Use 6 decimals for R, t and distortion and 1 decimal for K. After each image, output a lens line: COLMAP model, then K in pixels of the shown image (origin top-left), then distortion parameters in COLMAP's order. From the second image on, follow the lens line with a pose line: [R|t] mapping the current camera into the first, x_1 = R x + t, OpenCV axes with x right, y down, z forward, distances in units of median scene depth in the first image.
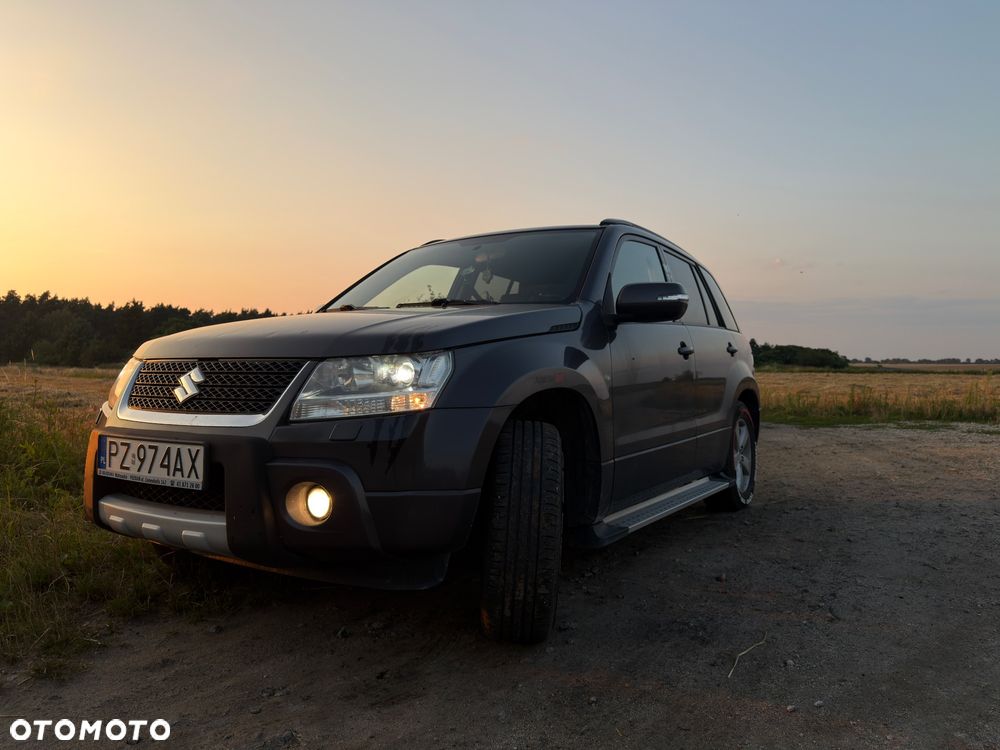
lens RADIAL K [[716.5, 0, 498.7], [0, 716.5, 370.9], [0, 0, 1]] dist [0.035936, -0.045409]
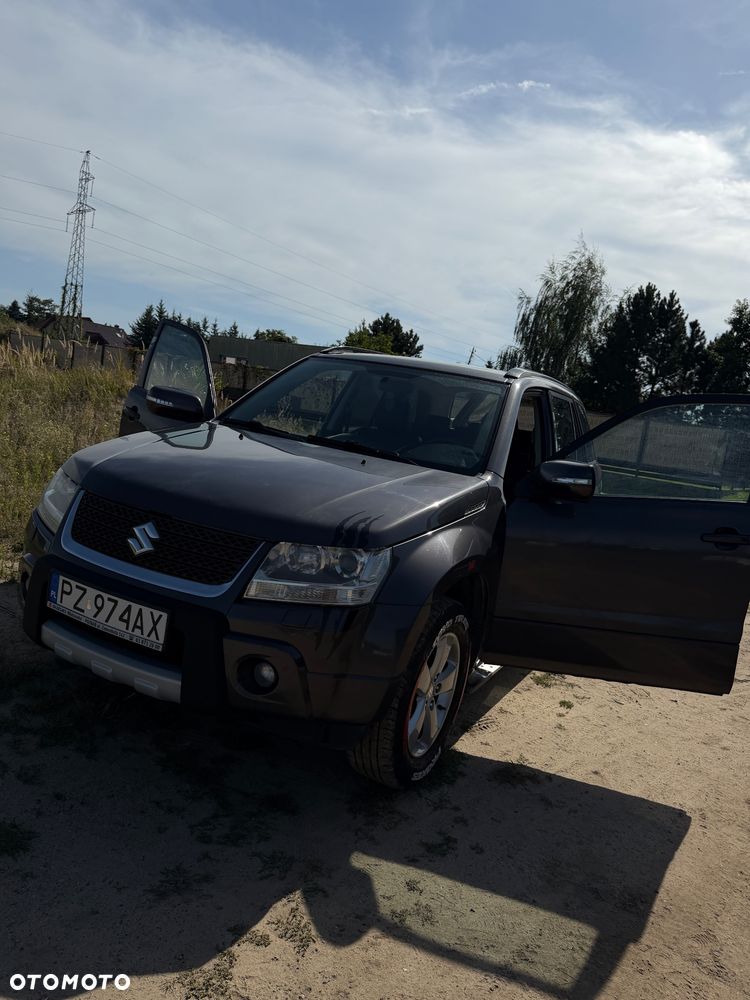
lens RADIAL K [[716.5, 0, 372.8], [0, 716.5, 499.7], [0, 0, 1]] dist [0.035936, -0.045409]
pose [[0.984980, 0.139002, 0.102430, -0.226496], [-0.153260, 0.977062, 0.147858, -0.270000], [-0.079528, -0.161336, 0.983690, -0.085254]]
